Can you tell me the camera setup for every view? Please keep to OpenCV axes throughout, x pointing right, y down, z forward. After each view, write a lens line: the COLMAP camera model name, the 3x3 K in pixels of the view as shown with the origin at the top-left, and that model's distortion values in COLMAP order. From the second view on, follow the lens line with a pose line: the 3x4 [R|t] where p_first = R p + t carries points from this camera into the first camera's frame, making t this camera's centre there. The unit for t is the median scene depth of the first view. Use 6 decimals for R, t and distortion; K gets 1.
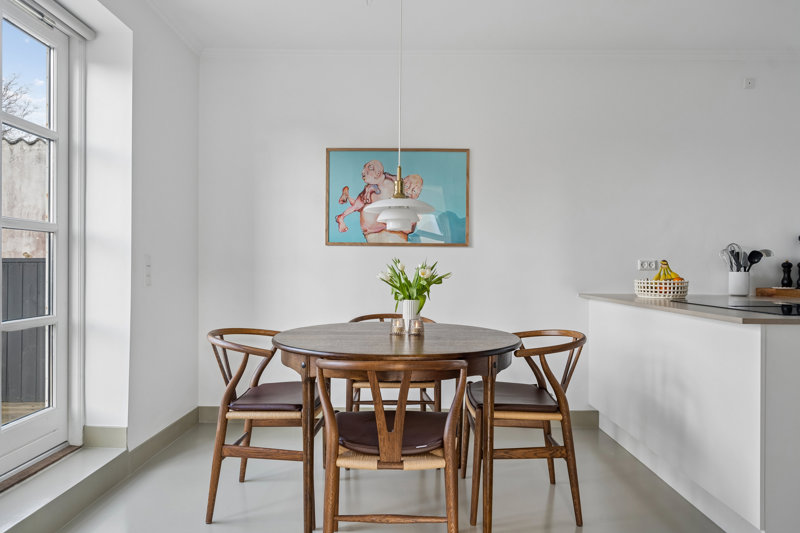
lens RADIAL K [[524.5, 0, 400.3], [0, 524.5, 268.8], [0, 0, 1]] dist [0.004846, -0.000903]
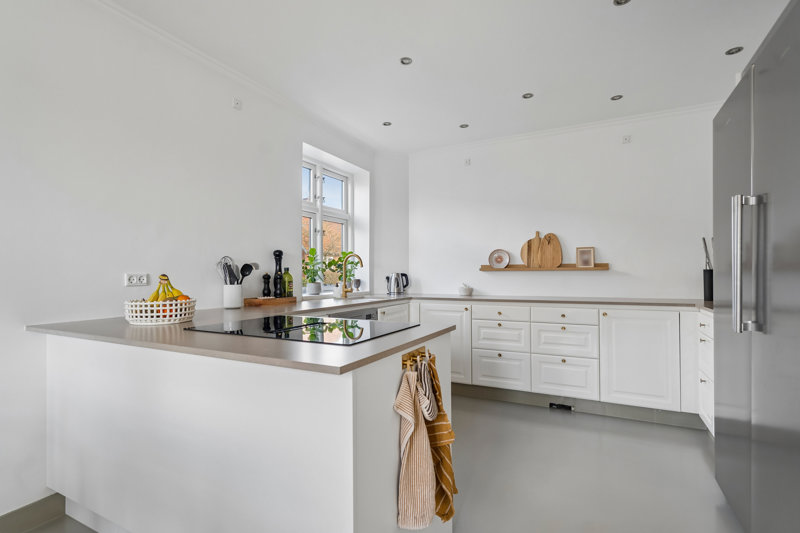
lens RADIAL K [[392.2, 0, 398.1], [0, 392.2, 269.3], [0, 0, 1]] dist [0.011622, -0.000136]
pose [[0.457028, -0.000195, 0.889452, 0.117650], [0.005749, 0.999980, -0.002735, -0.020224], [-0.889434, 0.006363, 0.457020, 0.376286]]
